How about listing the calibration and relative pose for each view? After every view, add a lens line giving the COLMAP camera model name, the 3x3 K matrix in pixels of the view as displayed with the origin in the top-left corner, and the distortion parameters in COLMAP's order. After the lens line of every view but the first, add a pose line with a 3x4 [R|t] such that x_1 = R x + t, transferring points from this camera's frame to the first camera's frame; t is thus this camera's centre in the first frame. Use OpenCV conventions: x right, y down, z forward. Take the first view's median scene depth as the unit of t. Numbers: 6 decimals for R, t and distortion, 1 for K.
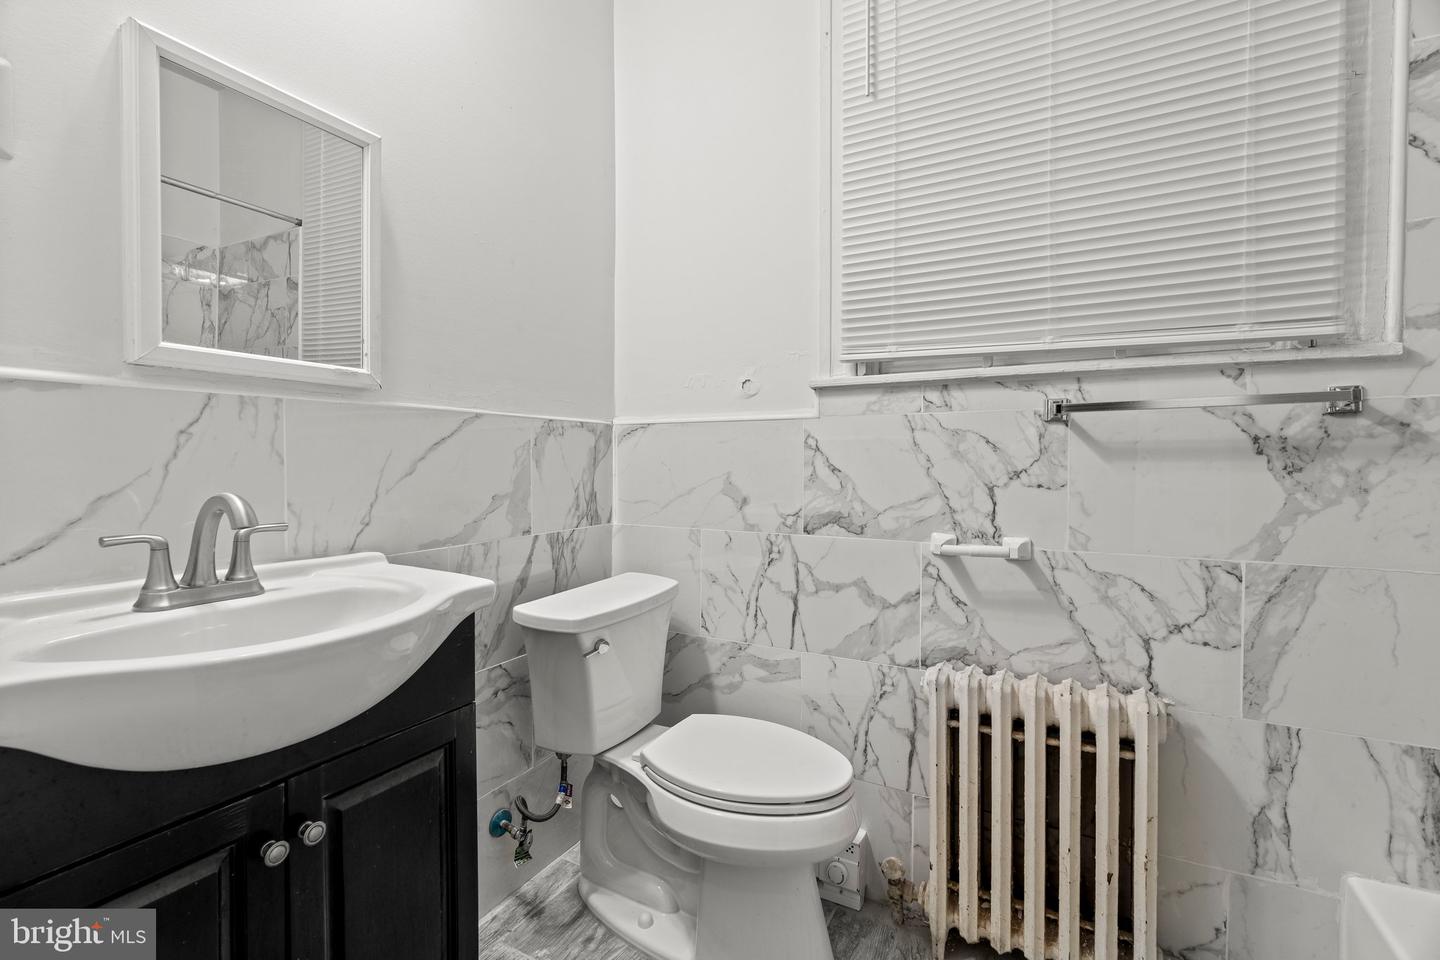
lens RADIAL K [[643.1, 0, 718.4], [0, 643.1, 473.6], [0, 0, 1]] dist [-0.002853, -0.000298]
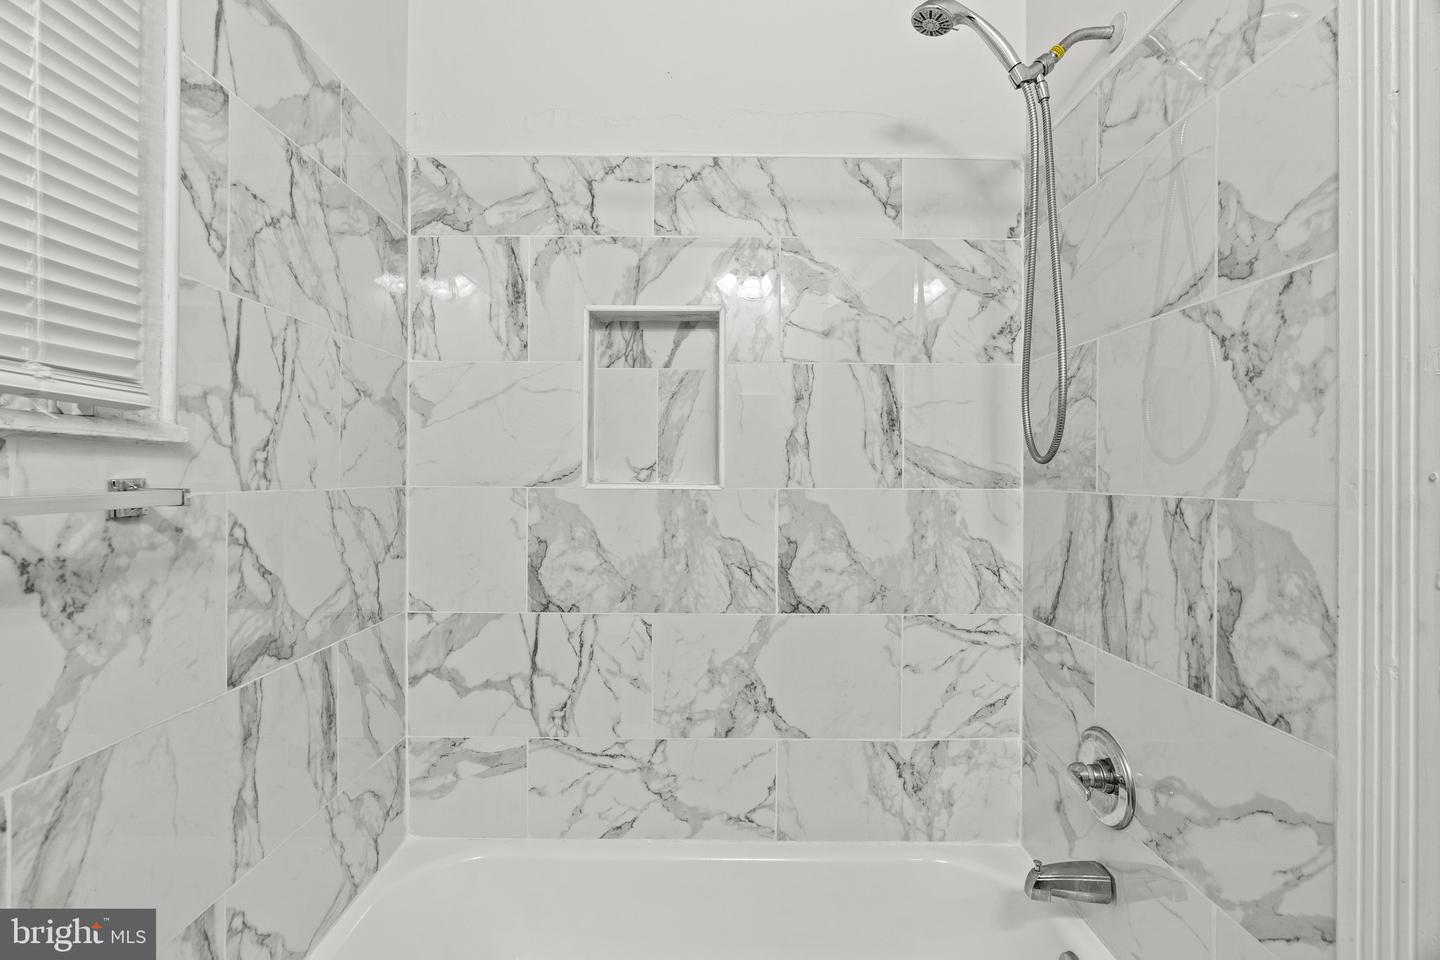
lens RADIAL K [[643.1, 0, 718.8], [0, 643.1, 476.9], [0, 0, 1]] dist [-0.002853, -0.000298]
pose [[-0.489040, -0.002757, 0.872257, 0.047887], [0.010790, 0.999899, 0.009210, -0.135246], [-0.872194, 0.013916, -0.488961, 0.764936]]
